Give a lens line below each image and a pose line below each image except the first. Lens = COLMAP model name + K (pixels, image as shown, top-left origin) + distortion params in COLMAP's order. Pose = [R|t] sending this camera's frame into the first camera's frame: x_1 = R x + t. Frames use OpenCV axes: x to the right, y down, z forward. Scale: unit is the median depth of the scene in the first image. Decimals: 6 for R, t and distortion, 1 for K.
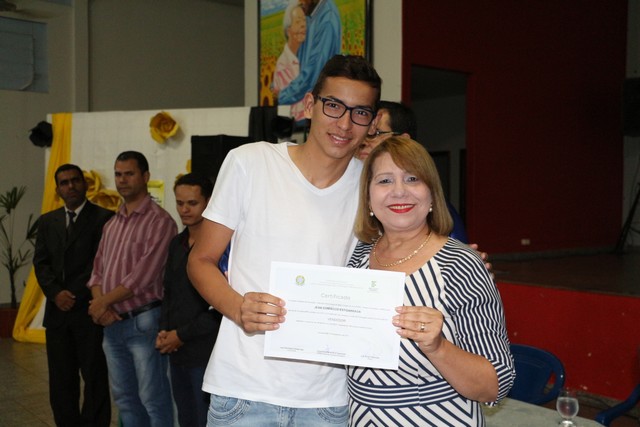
lens RADIAL K [[750.2, 0, 320.0], [0, 750.2, 213.5], [0, 0, 1]] dist [-0.076981, 0.375451]
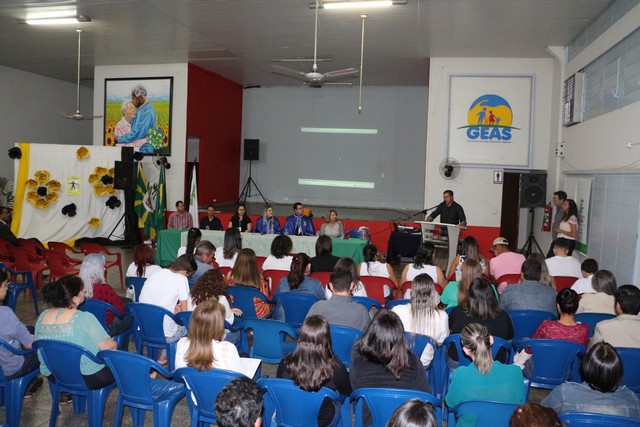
lens RADIAL K [[525.7, 0, 320.0], [0, 525.7, 213.5], [0, 0, 1]] dist [-0.181394, 0.167111]
pose [[0.768529, -0.027481, 0.639224, -0.622553], [-0.016939, 0.997853, 0.063265, -0.039074], [-0.639590, -0.059449, 0.766414, -0.654484]]
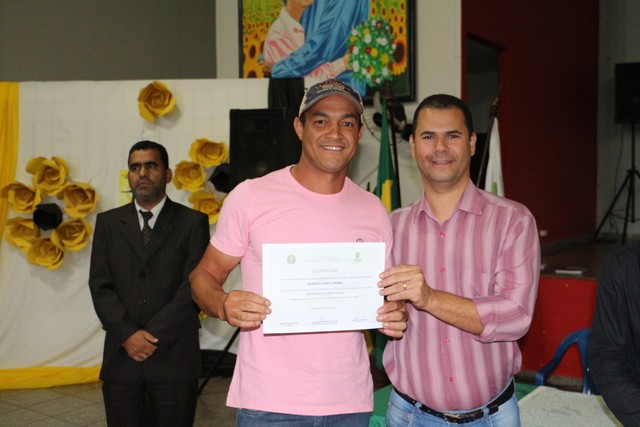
lens RADIAL K [[708.3, 0, 321.1], [0, 708.3, 211.0], [0, 0, 1]] dist [-0.094453, 0.303978]
pose [[0.964421, -0.021291, 0.263514, -0.227500], [0.019441, 0.999765, 0.009628, -0.003824], [-0.263657, -0.004162, 0.964608, 0.225413]]
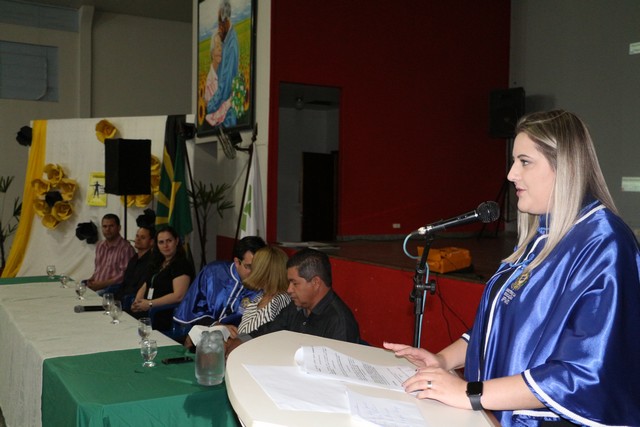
lens RADIAL K [[708.3, 0, 321.1], [0, 708.3, 211.0], [0, 0, 1]] dist [-0.094453, 0.303978]
pose [[0.990249, 0.017769, -0.138170, 0.314621], [-0.016150, 0.999787, 0.012831, 0.001078], [0.138369, -0.010474, 0.990325, -0.149256]]
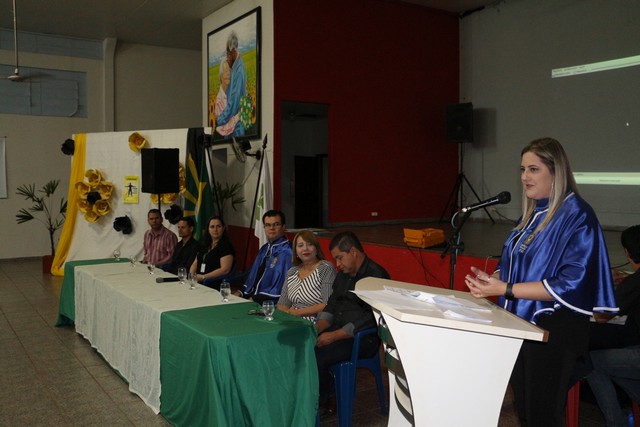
lens RADIAL K [[610.9, 0, 320.4], [0, 610.9, 212.6], [0, 0, 1]] dist [-0.135188, 0.214235]
pose [[0.996702, -0.001454, -0.081137, 0.268536], [0.003563, 0.999659, 0.025852, 0.002781], [0.081072, -0.026056, 0.996368, -0.236503]]
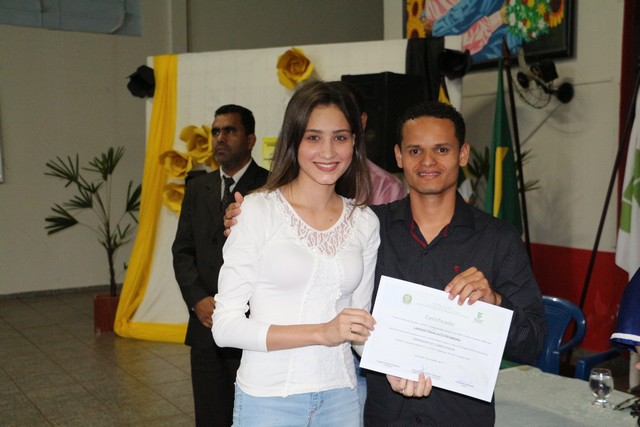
lens RADIAL K [[797.3, 0, 322.8], [0, 797.3, 212.4], [0, 0, 1]] dist [-0.055481, 0.434812]
pose [[0.994679, -0.004075, -0.102938, -0.089562], [0.008697, 0.998972, 0.044488, -0.001571], [0.102651, -0.045146, 0.993692, 0.158986]]
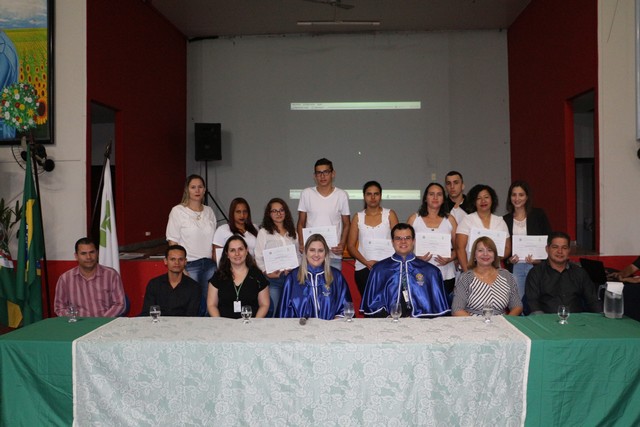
lens RADIAL K [[548.1, 0, 320.8], [0, 548.1, 211.8], [0, 0, 1]] dist [-0.162484, 0.173680]
pose [[0.664964, -0.027164, 0.746381, -0.265985], [0.030532, 0.999492, 0.009174, -0.002825], [-0.746251, 0.016688, 0.665455, 0.086383]]
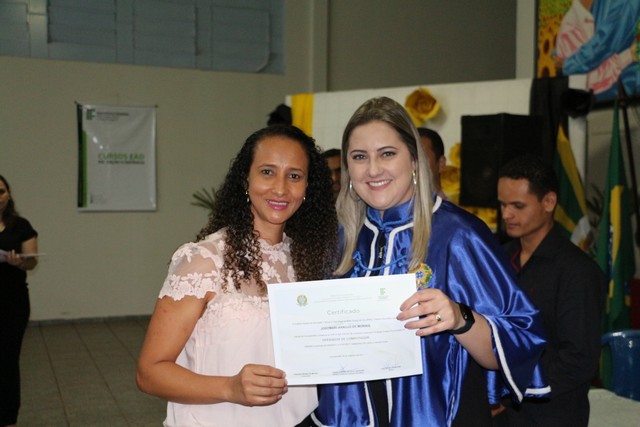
lens RADIAL K [[840.0, 0, 321.9], [0, 840.0, 211.1], [0, 0, 1]] dist [-0.041988, 0.485234]
pose [[0.958963, 0.009926, -0.283359, -0.049196], [-0.009472, 0.999951, 0.002973, -0.003042], [0.283374, -0.000167, 0.959009, 0.080450]]
